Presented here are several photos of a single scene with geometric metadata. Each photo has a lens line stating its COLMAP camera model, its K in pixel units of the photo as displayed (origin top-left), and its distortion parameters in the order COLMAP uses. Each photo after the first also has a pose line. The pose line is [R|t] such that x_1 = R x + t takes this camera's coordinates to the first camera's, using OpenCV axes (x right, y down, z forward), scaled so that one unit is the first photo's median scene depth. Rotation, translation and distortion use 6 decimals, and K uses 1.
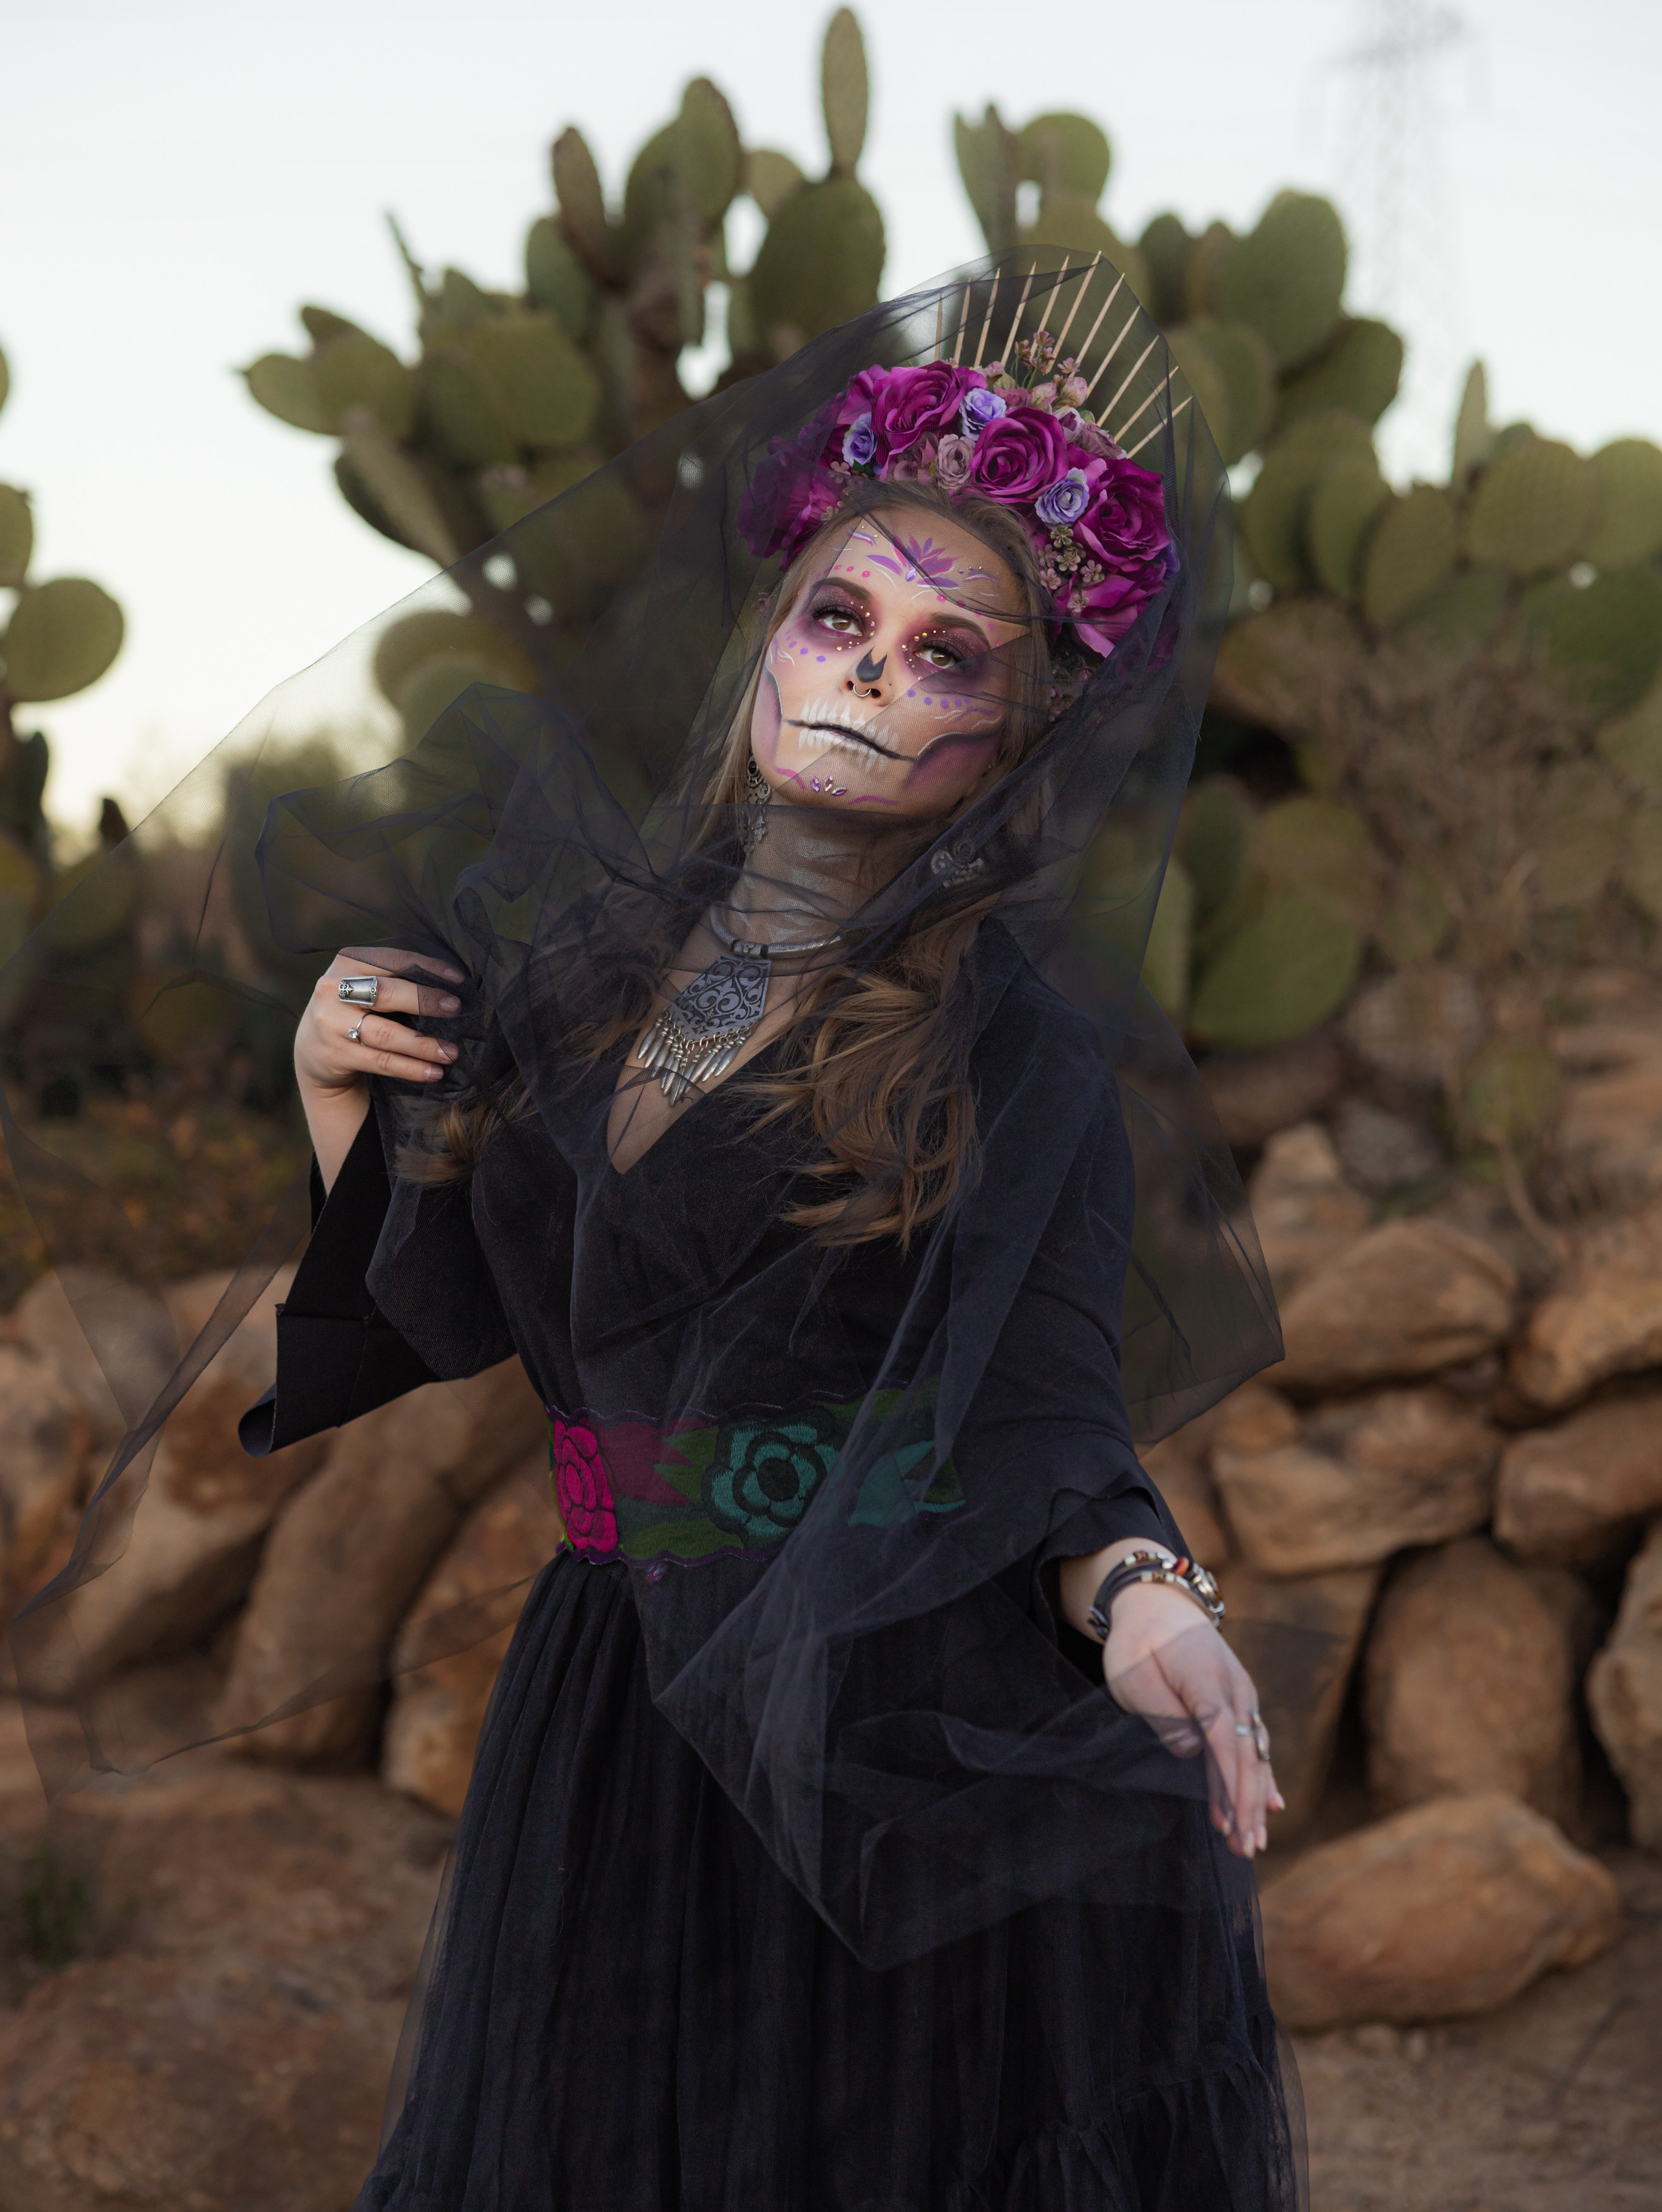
lens RADIAL K [[3756.1, 0, 717.8], [0, 3756.1, 1137.1], [0, 0, 1]] dist [0.110006, 0.000000]
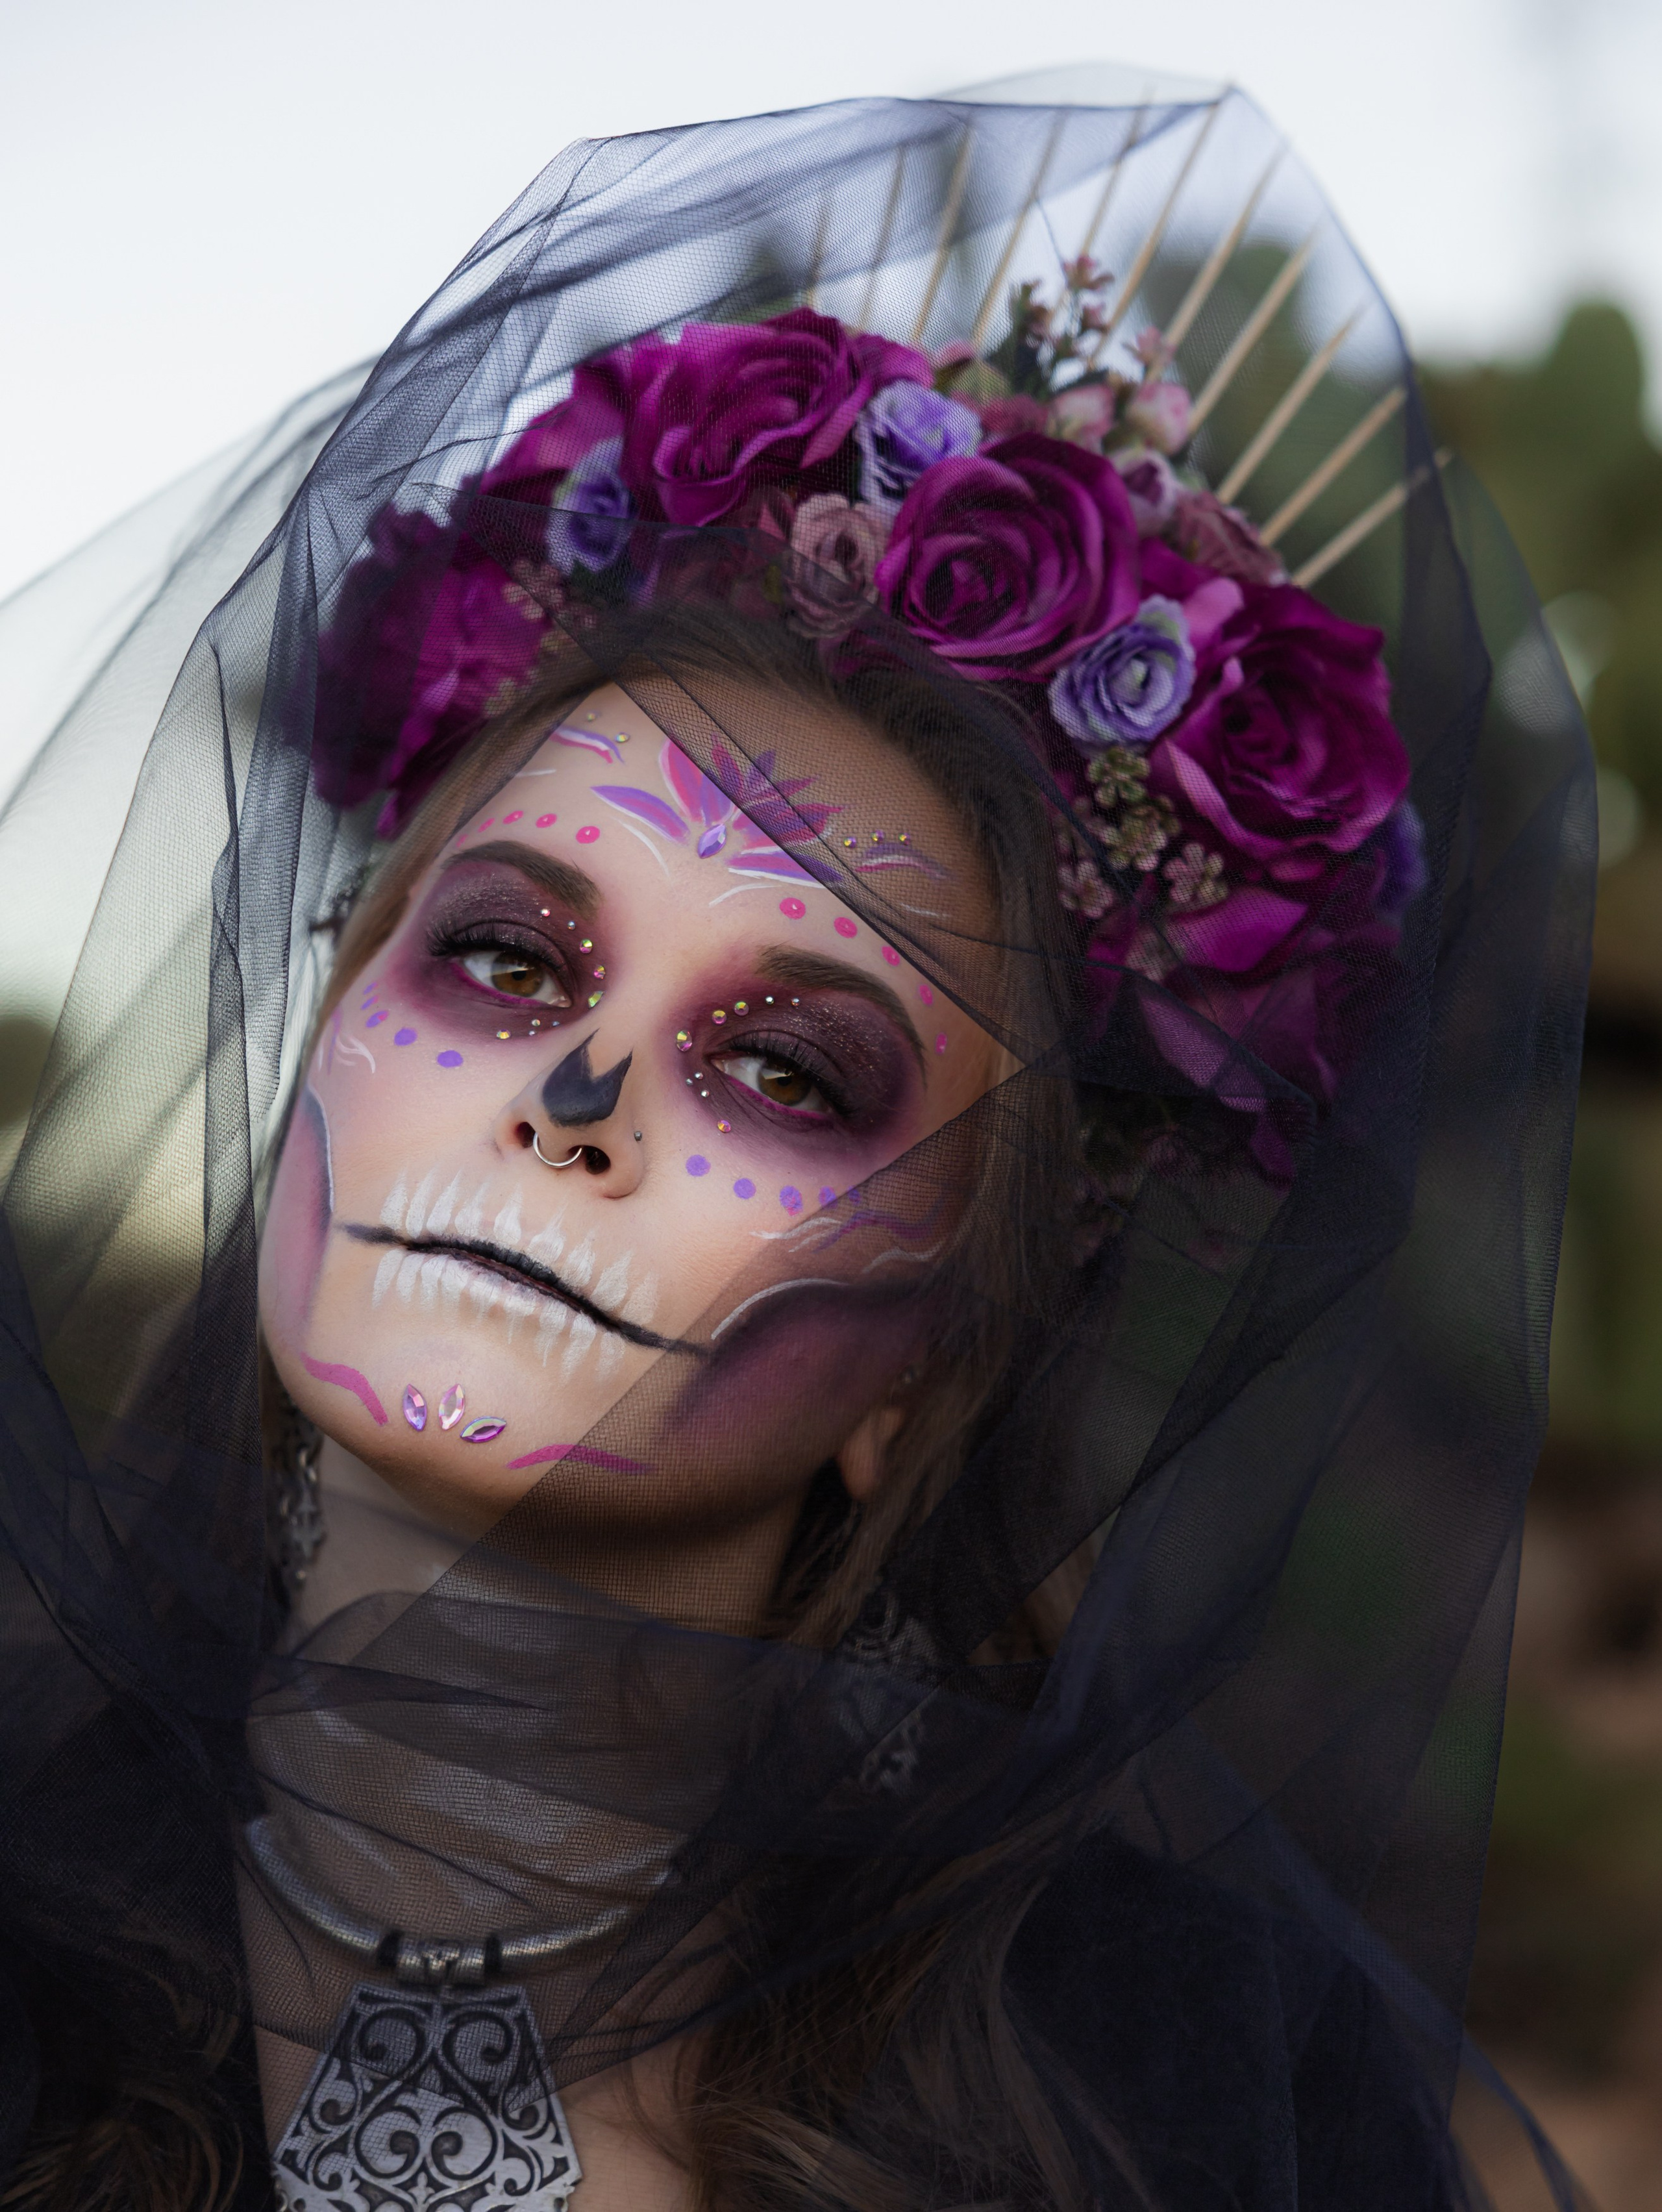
lens RADIAL K [[4486.0, 0, 832.1], [0, 4486.0, 1102.7], [0, 0, 1]] dist [1.004080, 0.000000]
pose [[0.998065, 0.038950, 0.048477, 0.042222], [-0.030678, 0.986479, -0.160990, -0.053771], [-0.054092, 0.159191, 0.985765, 0.562006]]
